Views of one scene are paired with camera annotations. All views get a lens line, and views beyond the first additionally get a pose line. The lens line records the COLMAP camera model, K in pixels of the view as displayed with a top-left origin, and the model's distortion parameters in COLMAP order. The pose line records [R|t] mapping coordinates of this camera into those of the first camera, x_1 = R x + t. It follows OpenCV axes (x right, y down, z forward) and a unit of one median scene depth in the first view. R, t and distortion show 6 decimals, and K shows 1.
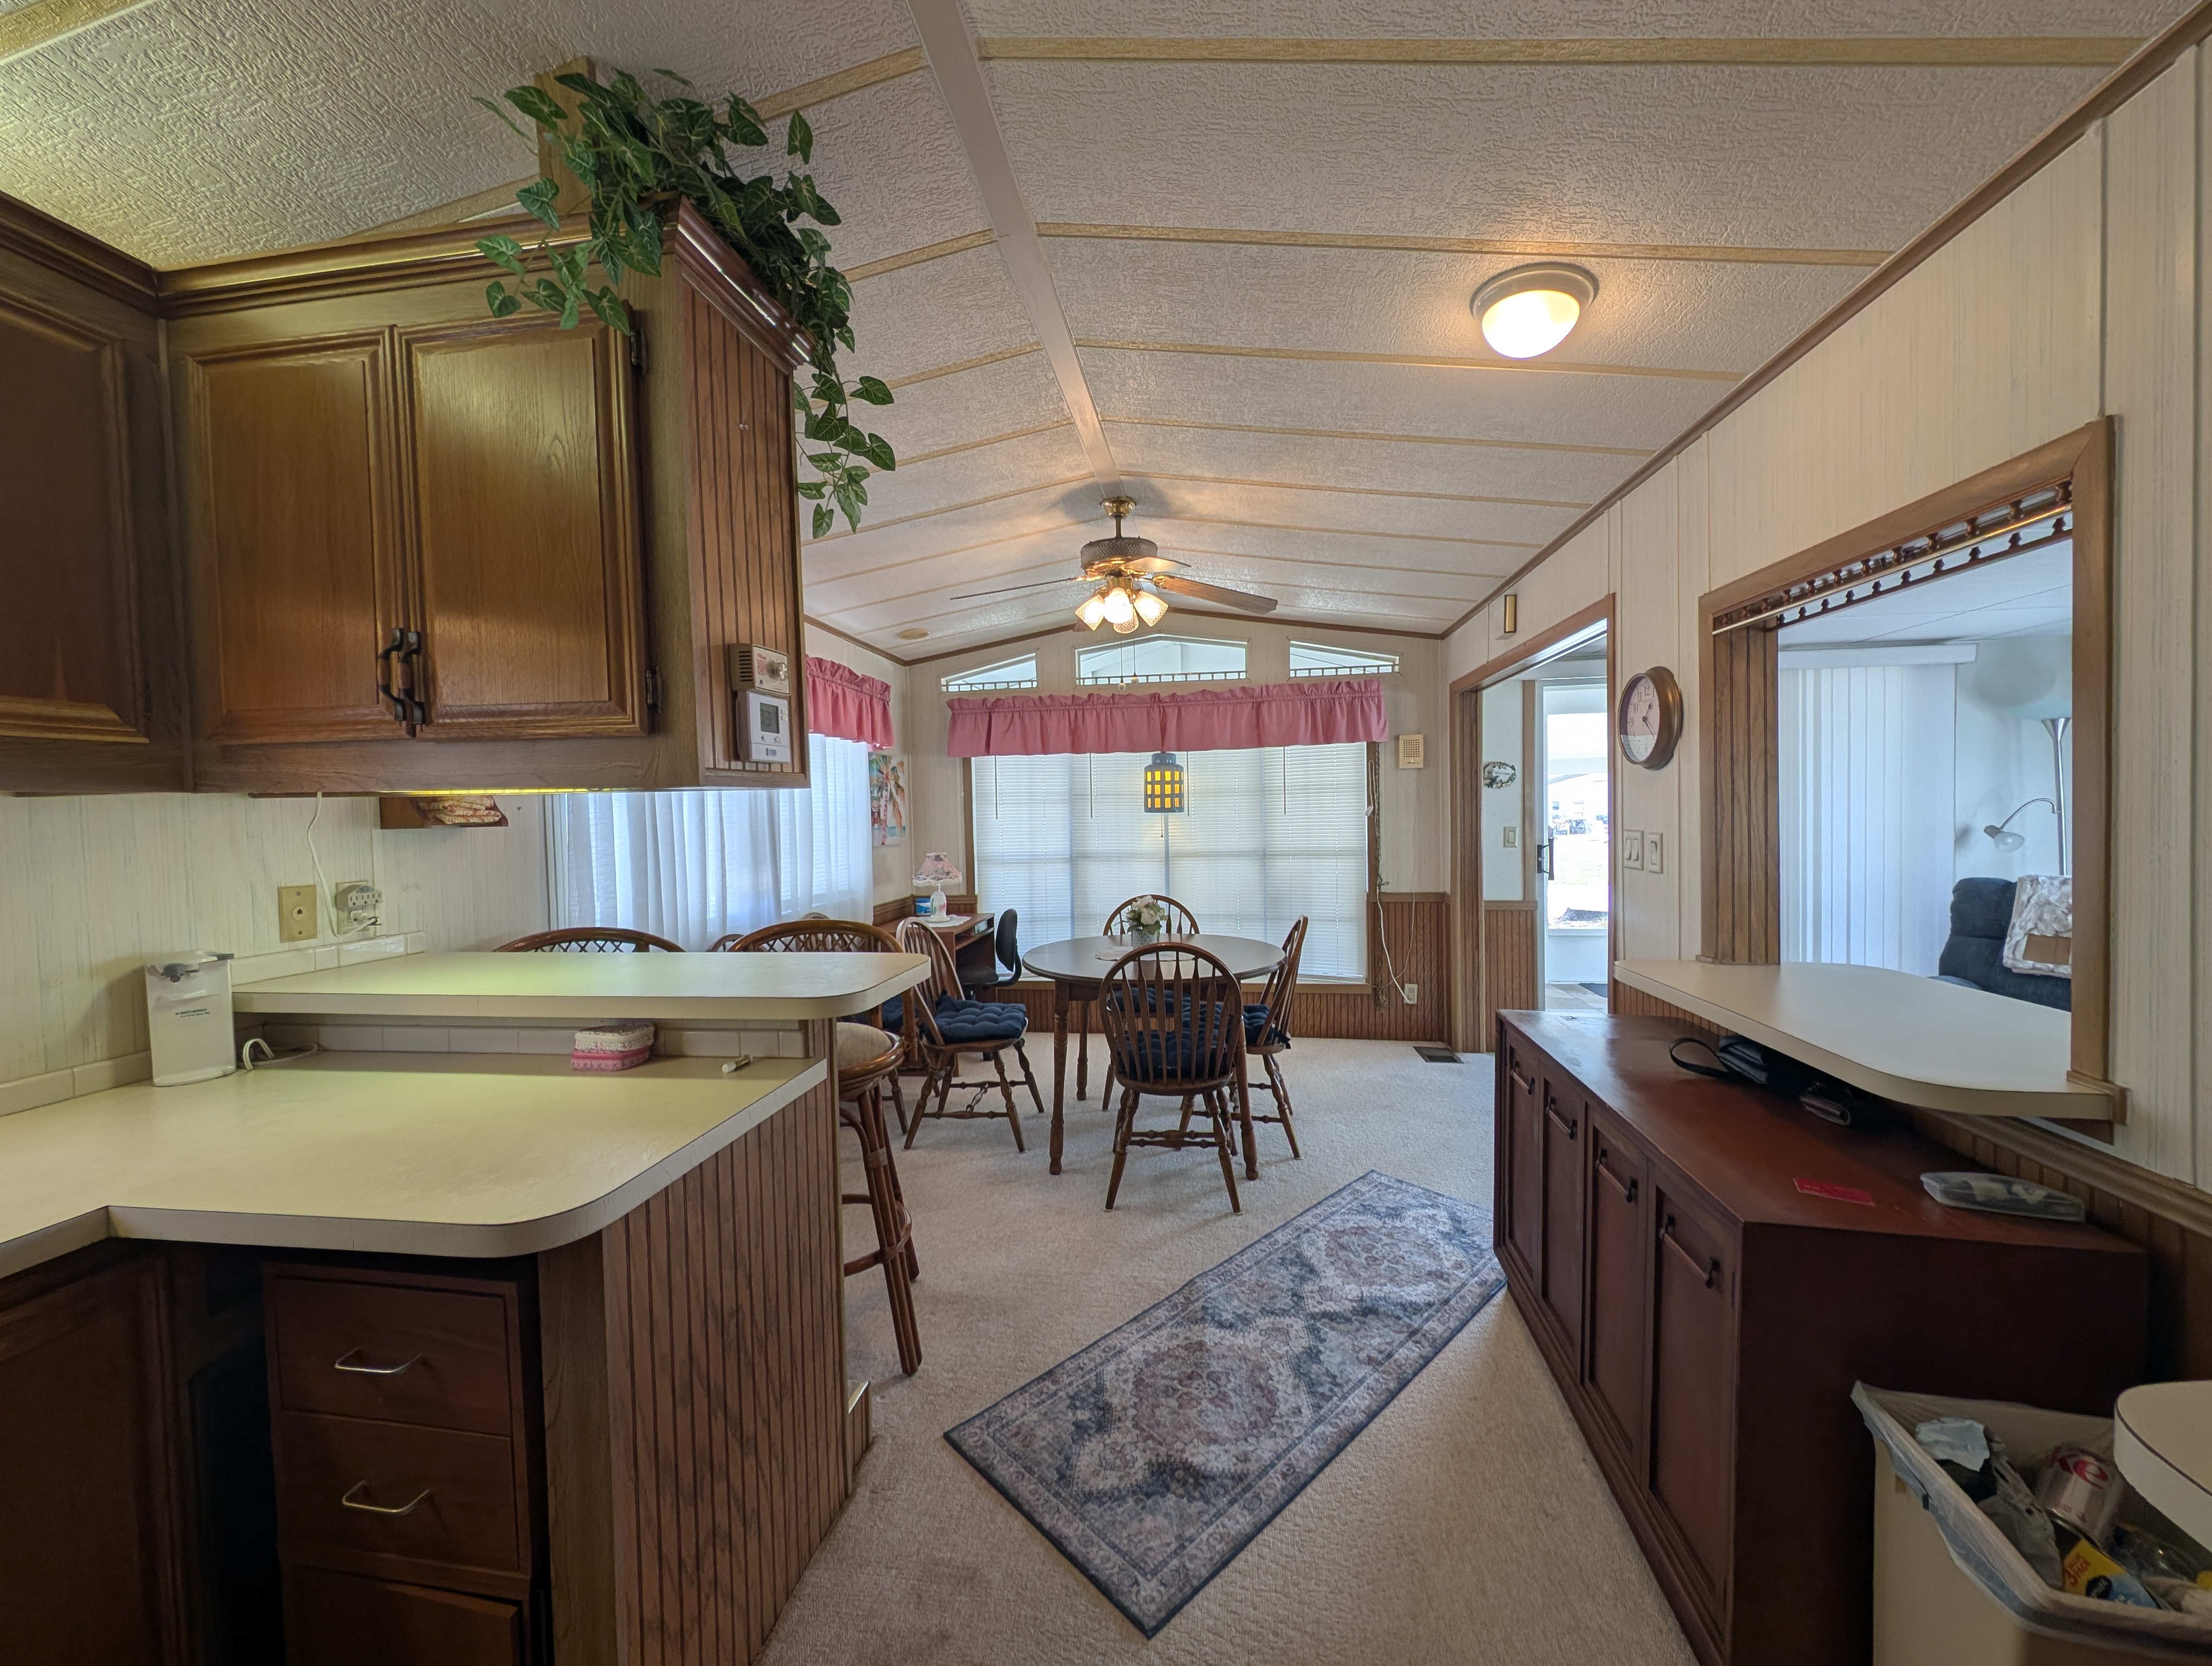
lens RADIAL K [[818.8, 0, 1104.9], [0, 818.8, 828.8], [0, 0, 1]] dist [-0.000958, -0.000121]
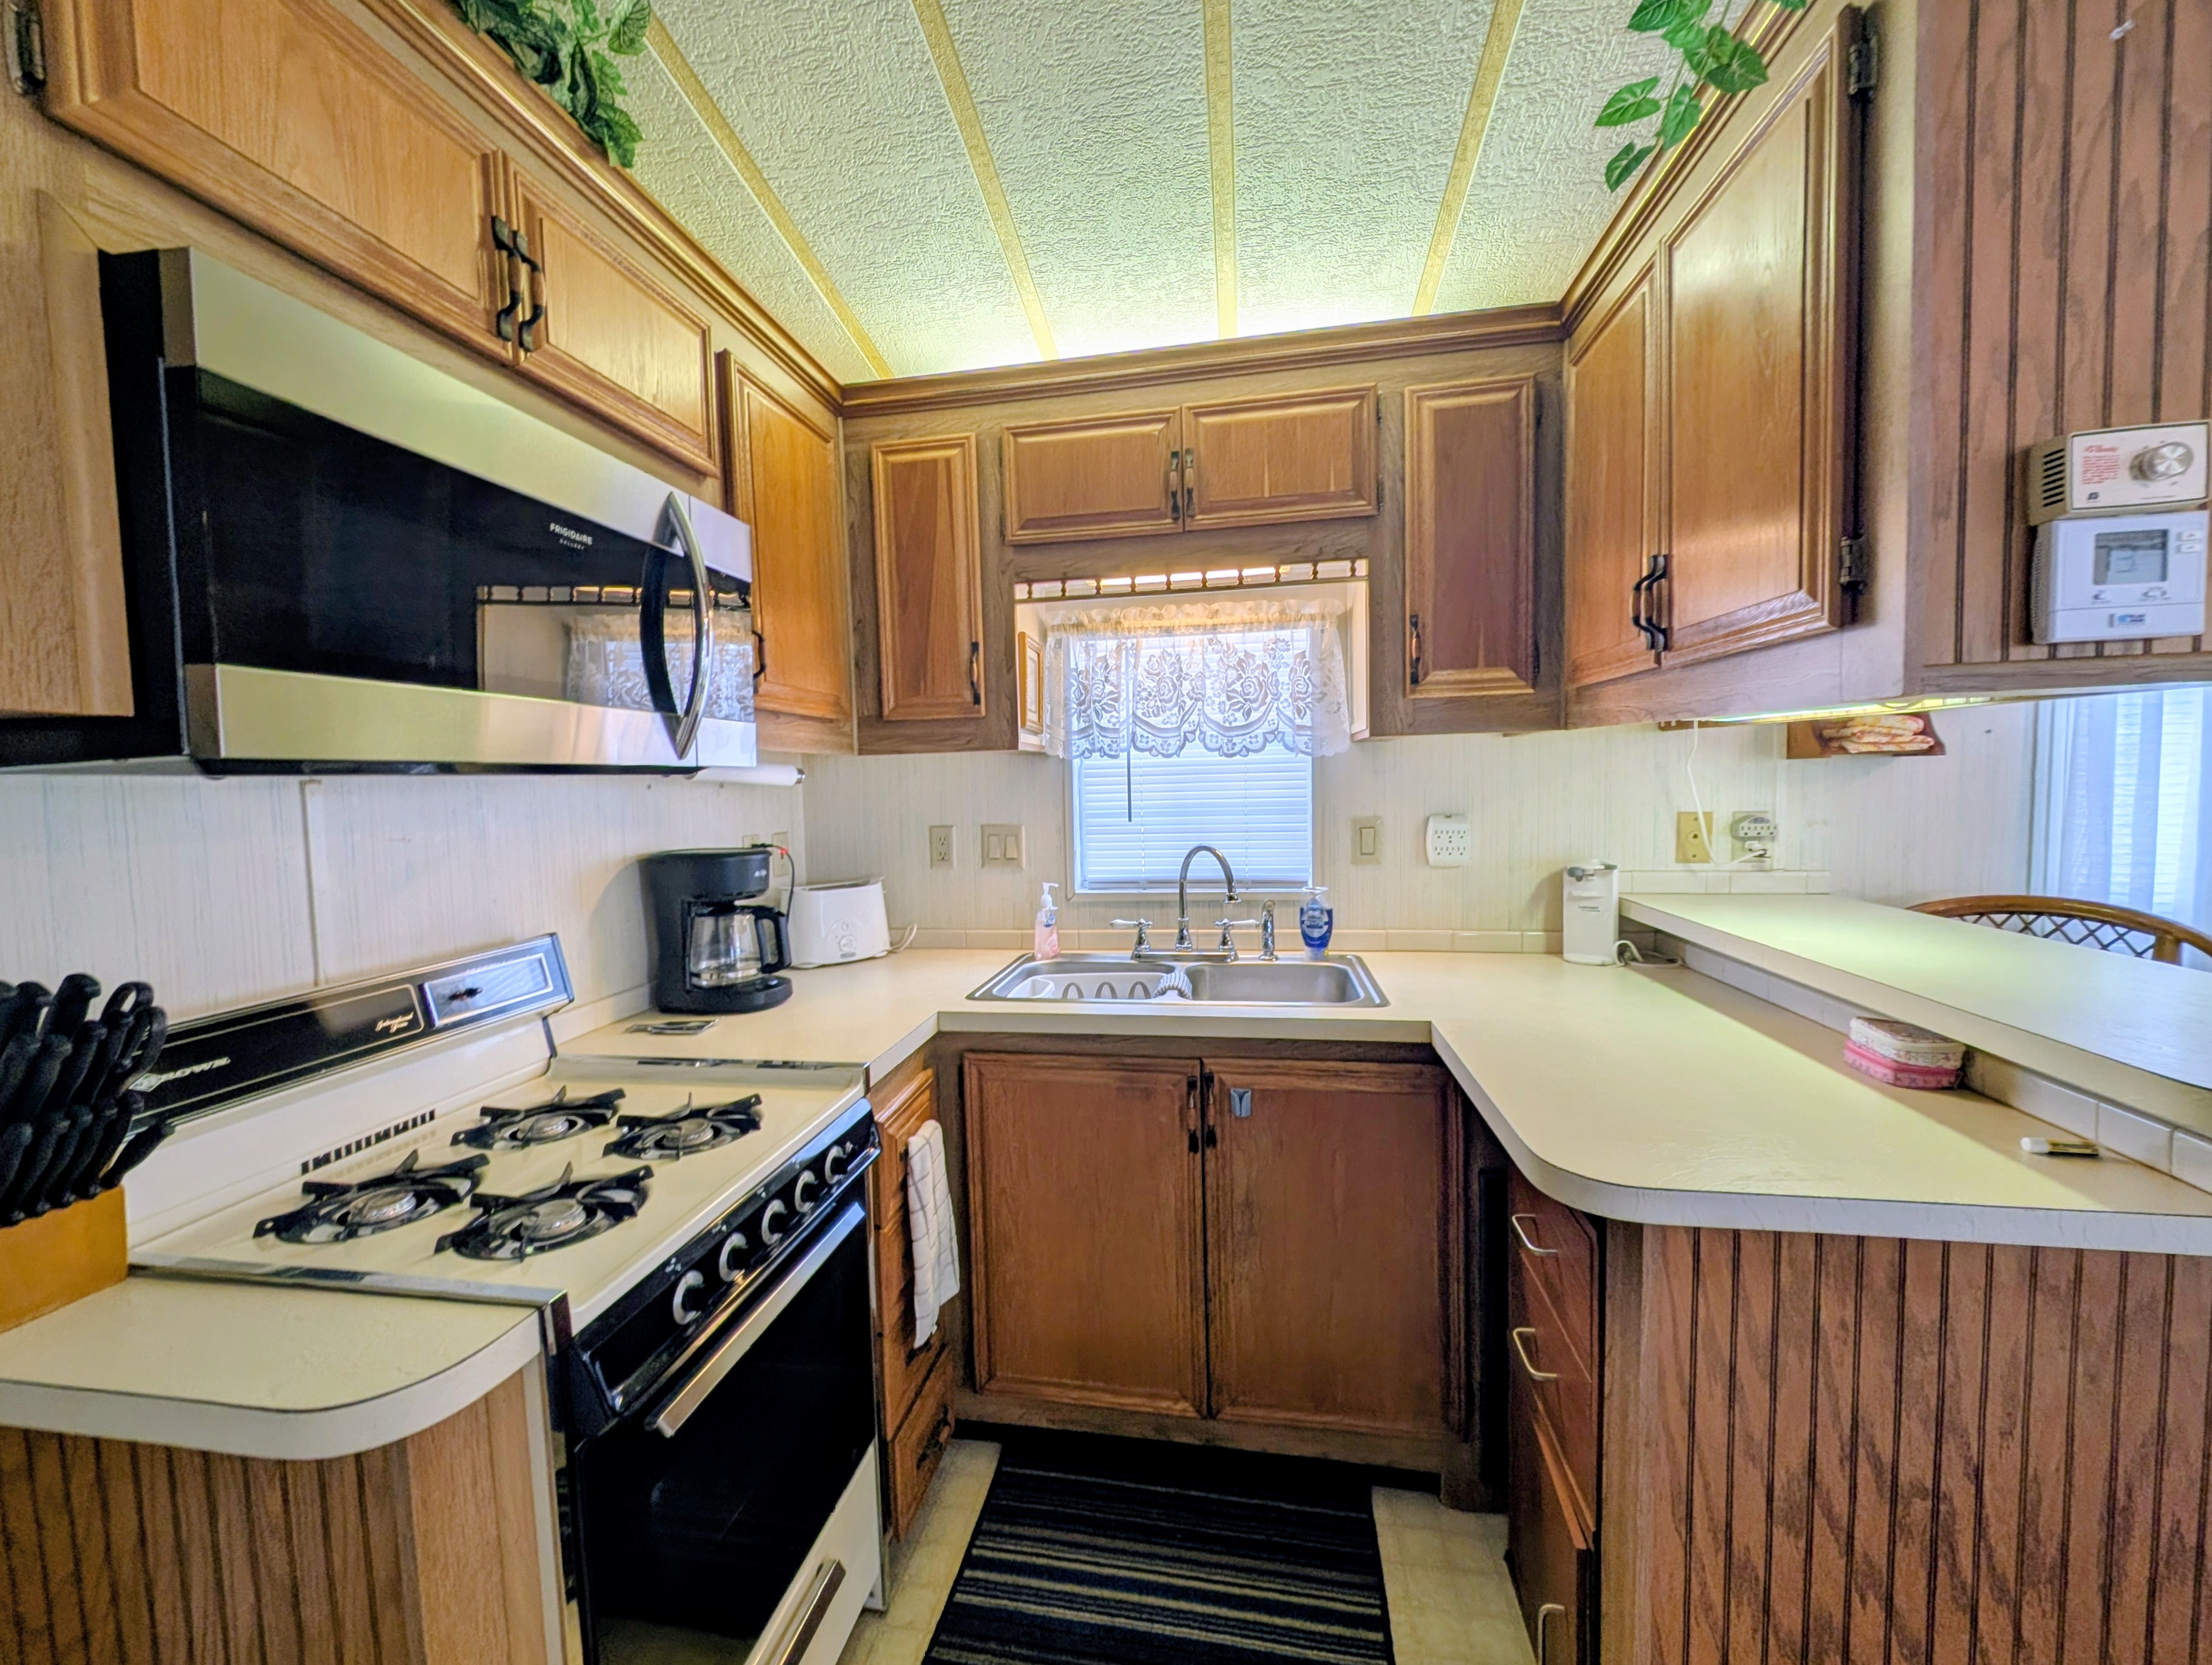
lens RADIAL K [[849.9, 0, 1105.9], [0, 849.9, 838.1], [0, 0, 1]] dist [0.000428, -0.000154]
pose [[-0.023257, 0.092414, -0.995449, 0.148178], [0.002291, 0.995721, 0.092386, -0.001349], [0.999727, -0.000132, -0.023369, 0.261316]]
